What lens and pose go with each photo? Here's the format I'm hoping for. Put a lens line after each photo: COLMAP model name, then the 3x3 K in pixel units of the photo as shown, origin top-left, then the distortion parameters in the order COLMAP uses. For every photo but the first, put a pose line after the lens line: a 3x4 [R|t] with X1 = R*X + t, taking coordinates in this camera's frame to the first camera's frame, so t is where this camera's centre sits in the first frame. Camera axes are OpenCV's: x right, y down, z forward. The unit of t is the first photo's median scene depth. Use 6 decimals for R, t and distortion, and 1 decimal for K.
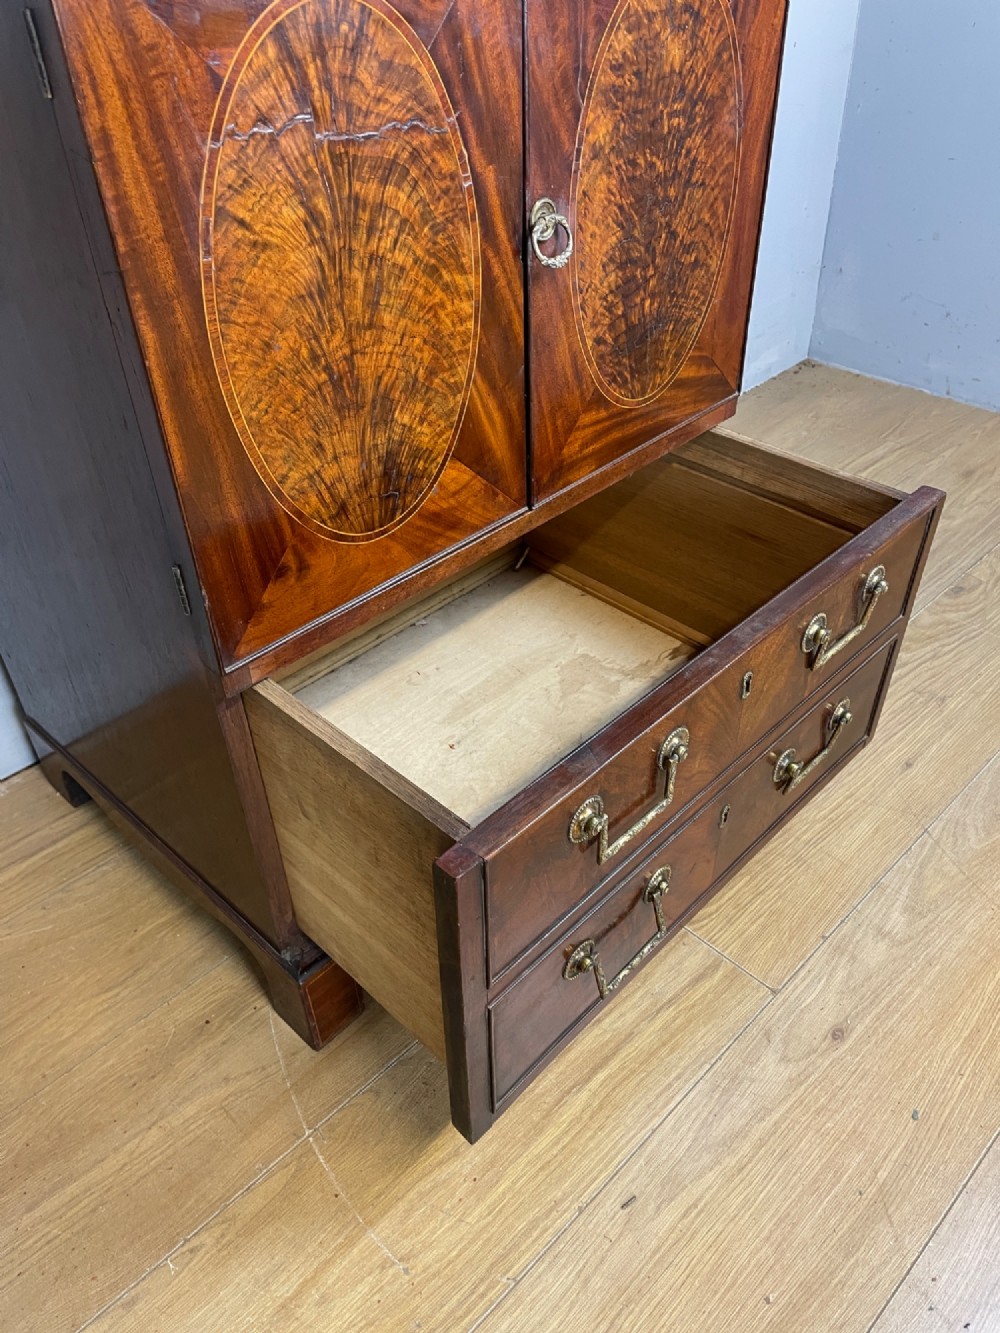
lens RADIAL K [[1013.9, 0, 509.1], [0, 1013.9, 665.8], [0, 0, 1]] dist [0.092093, -0.121477]
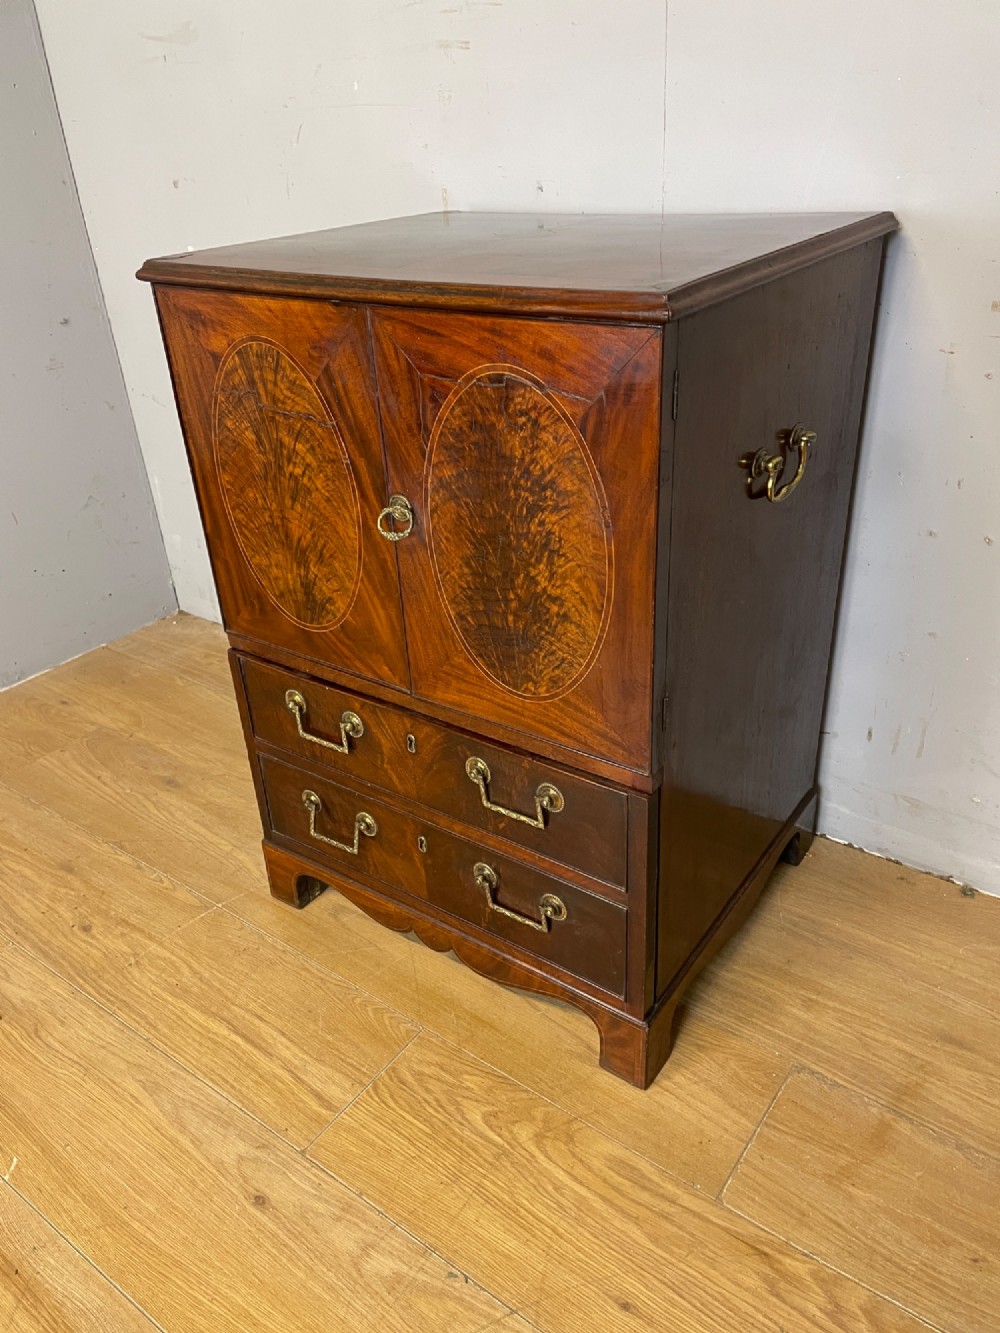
lens RADIAL K [[1013.9, 0, 502.8], [0, 1013.9, 672.1], [0, 0, 1]] dist [0.092093, -0.121477]
pose [[0.147431, 0.500089, -0.853332, 1.378394], [-0.571710, 0.747116, 0.339067, -0.828463], [0.807101, 0.437869, 0.396054, 0.662368]]
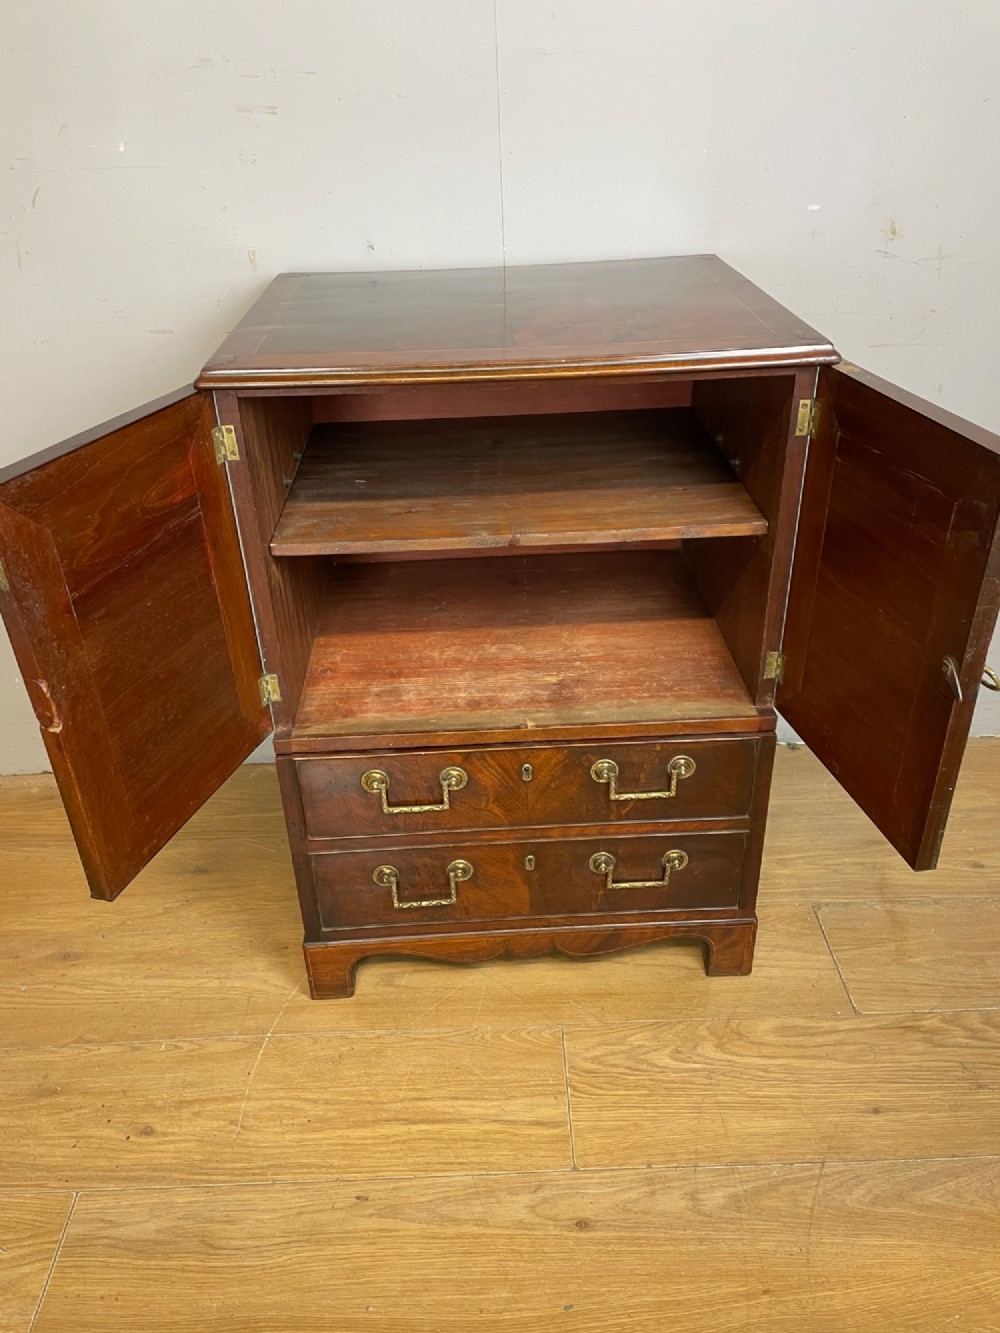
lens RADIAL K [[1013.9, 0, 507.0], [0, 1013.9, 669.5], [0, 0, 1]] dist [0.092093, -0.121477]
pose [[0.724826, 0.359386, -0.587766, 0.966570], [-0.416354, 0.908237, 0.041894, -0.330328], [0.548887, 0.214352, 0.807946, -0.226702]]
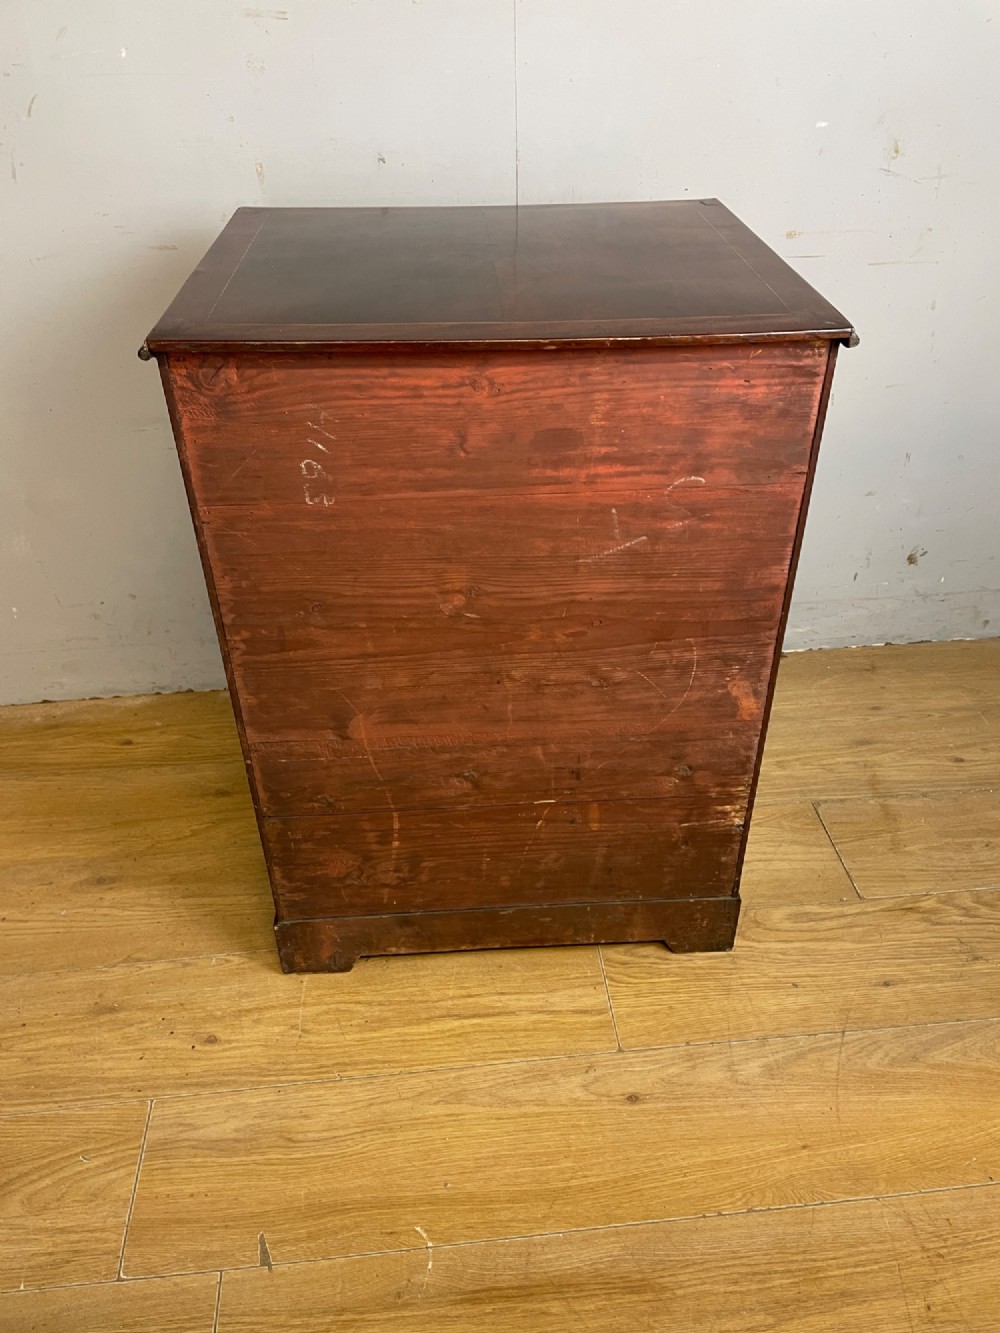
lens RADIAL K [[1013.9, 0, 513.4], [0, 1013.9, 665.8], [0, 0, 1]] dist [0.092093, -0.121477]
pose [[0.777443, 0.385002, -0.497349, 0.846415], [-0.397883, 0.913474, 0.085168, -0.266895], [0.487105, 0.131673, 0.863360, -0.383904]]
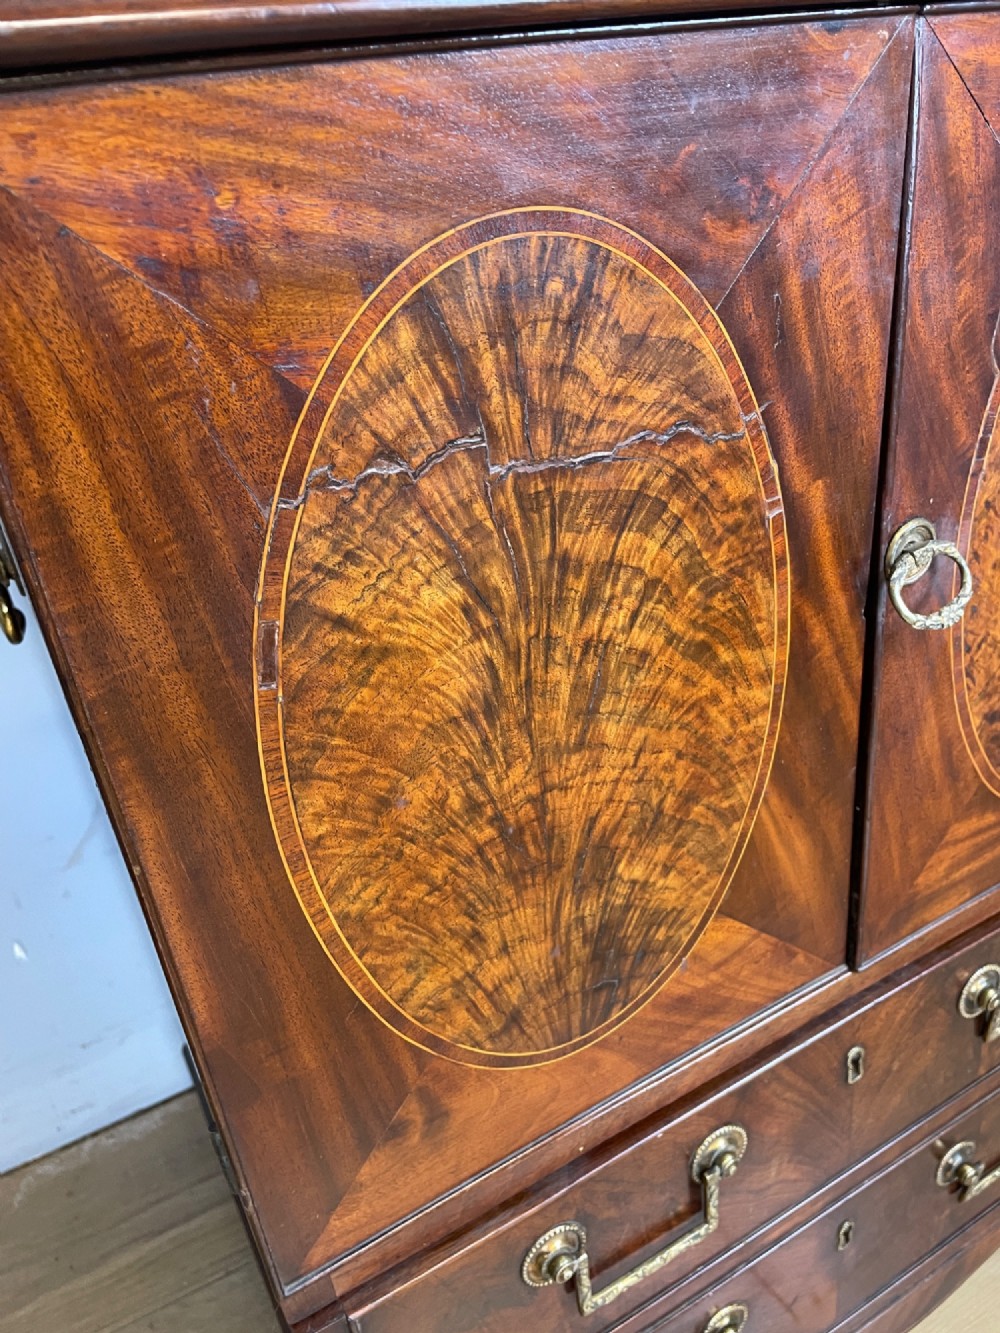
lens RADIAL K [[1013.9, 0, 508.1], [0, 1013.9, 661.7], [0, 0, 1]] dist [0.092093, -0.121477]
pose [[0.953001, 0.069957, -0.294780, -0.007736], [-0.114935, 0.983724, -0.138120, -0.268718], [0.280320, 0.165509, 0.945530, 0.399011]]
